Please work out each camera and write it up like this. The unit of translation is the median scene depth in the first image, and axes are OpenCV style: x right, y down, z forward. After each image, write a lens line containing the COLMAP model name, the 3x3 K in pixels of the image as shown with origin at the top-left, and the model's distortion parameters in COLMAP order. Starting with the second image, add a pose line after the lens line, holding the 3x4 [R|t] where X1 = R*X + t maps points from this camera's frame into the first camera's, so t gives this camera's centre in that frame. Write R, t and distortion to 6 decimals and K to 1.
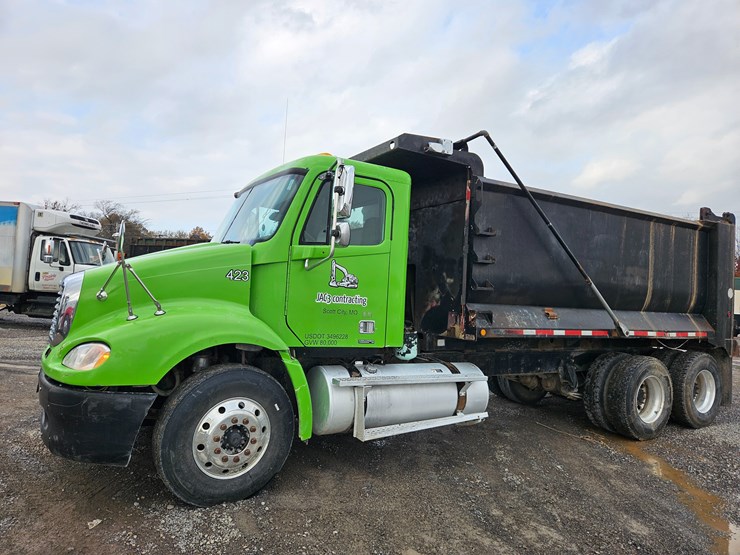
lens RADIAL K [[492.5, 0, 358.4], [0, 492.5, 272.2], [0, 0, 1]] dist [0.069724, -0.057968]
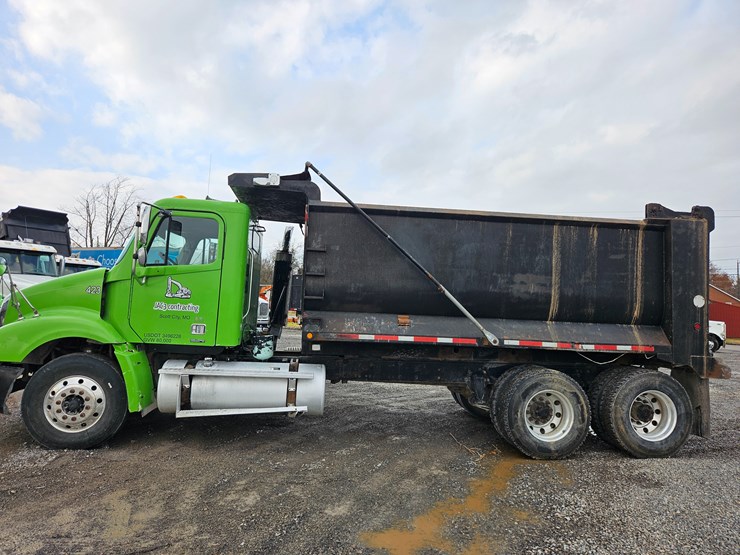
lens RADIAL K [[489.6, 0, 359.2], [0, 489.6, 269.4], [0, 0, 1]] dist [0.065433, -0.051352]
pose [[0.914589, -0.044562, -0.401921, 0.834085], [0.021486, 0.997861, -0.061742, 0.041957], [0.403813, 0.047833, 0.913590, 0.006112]]
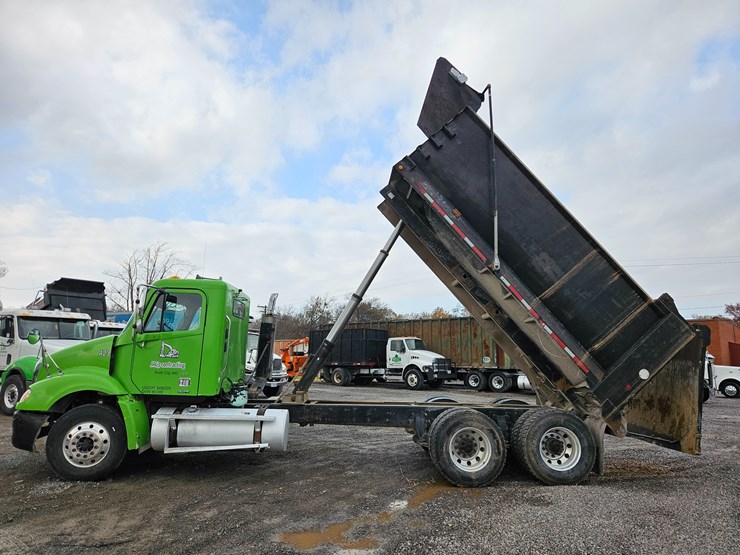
lens RADIAL K [[485.7, 0, 367.1], [0, 485.7, 274.2], [0, 0, 1]] dist [0.076328, -0.061715]
pose [[0.890111, -0.111812, -0.441814, 1.178374], [0.043818, 0.985943, -0.161237, 0.044461], [0.453632, 0.124159, 0.882498, -0.161921]]
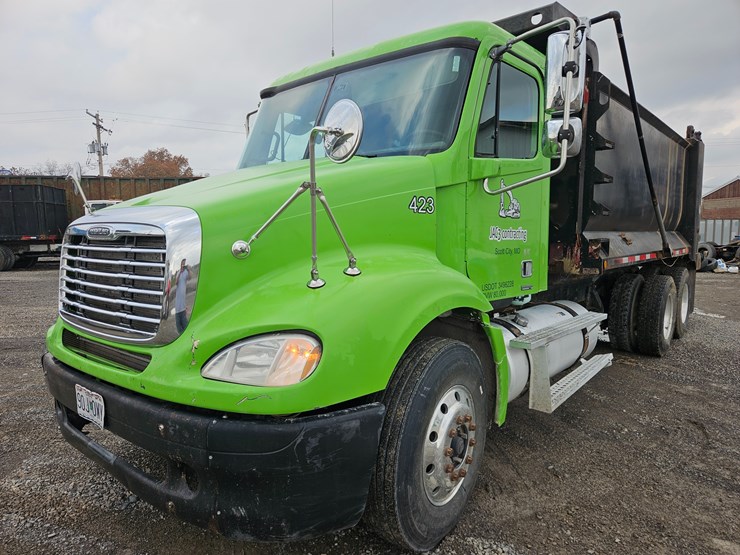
lens RADIAL K [[496.3, 0, 360.8], [0, 496.3, 283.2], [0, 0, 1]] dist [0.070509, -0.063023]
pose [[0.941631, -0.088613, 0.324777, -0.440553], [0.039956, 0.987334, 0.153542, 0.003600], [-0.334269, -0.131603, 0.933244, 0.331231]]
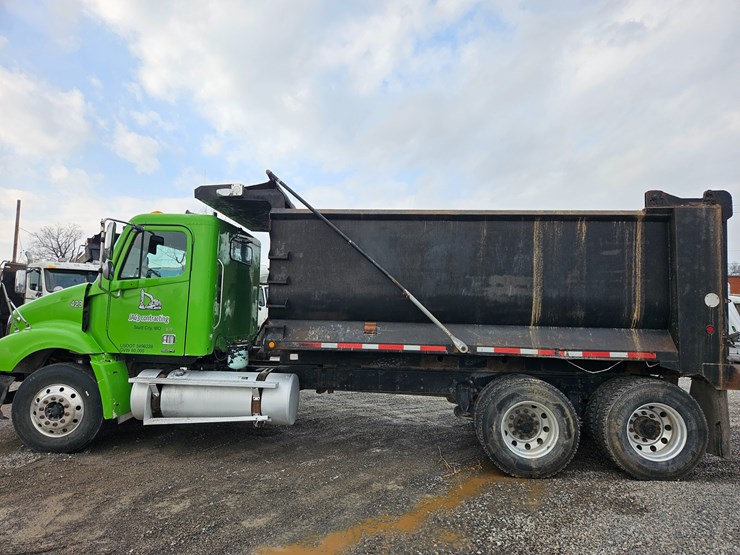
lens RADIAL K [[488.4, 0, 367.6], [0, 488.4, 277.7], [0, 0, 1]] dist [0.069293, -0.056000]
pose [[0.832466, -0.076322, -0.548794, 1.081653], [0.042195, 0.996324, -0.074556, 0.063255], [0.552467, 0.038909, 0.832626, 0.186298]]
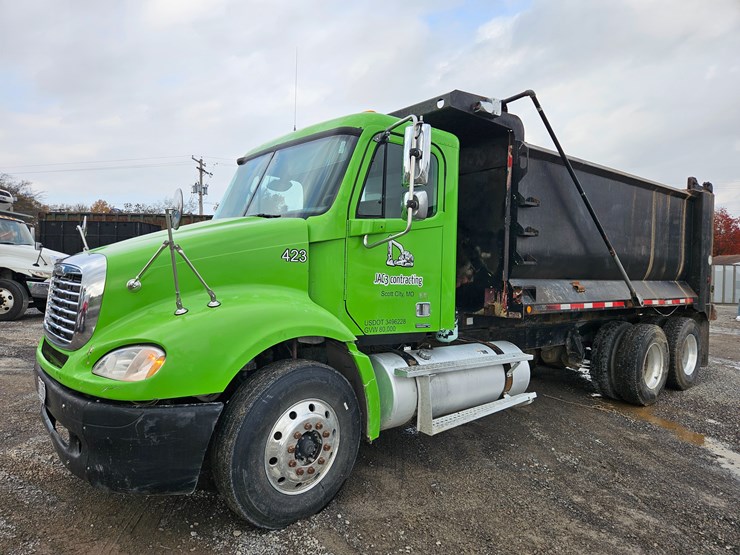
lens RADIAL K [[492.9, 0, 358.1], [0, 492.9, 277.6], [0, 0, 1]] dist [0.072803, -0.061357]
pose [[0.987121, -0.030181, 0.157103, -0.220408], [0.020074, 0.997649, 0.065532, -0.007590], [-0.158711, -0.061534, 0.985406, 0.124482]]
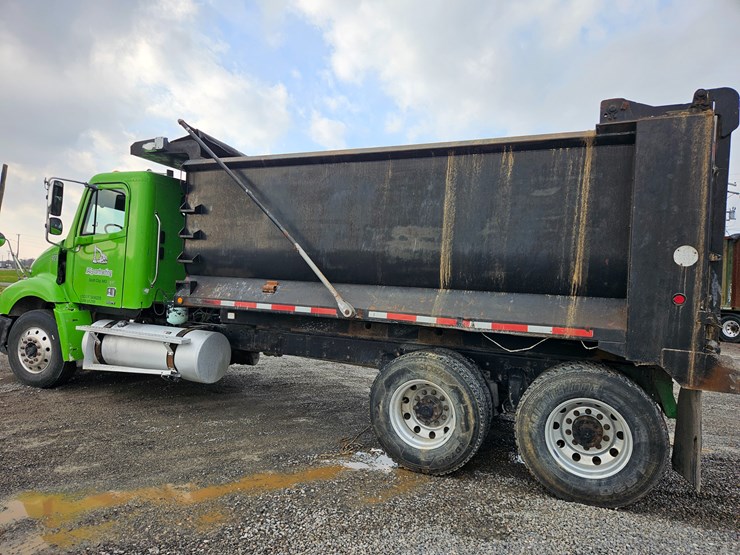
lens RADIAL K [[492.9, 0, 358.1], [0, 492.9, 277.6], [0, 0, 1]] dist [0.072803, -0.061357]
pose [[0.582522, -0.031141, -0.812218, 1.419429], [0.010126, 0.999466, -0.031058, 0.111441], [0.812752, 0.009868, 0.582527, 0.688152]]
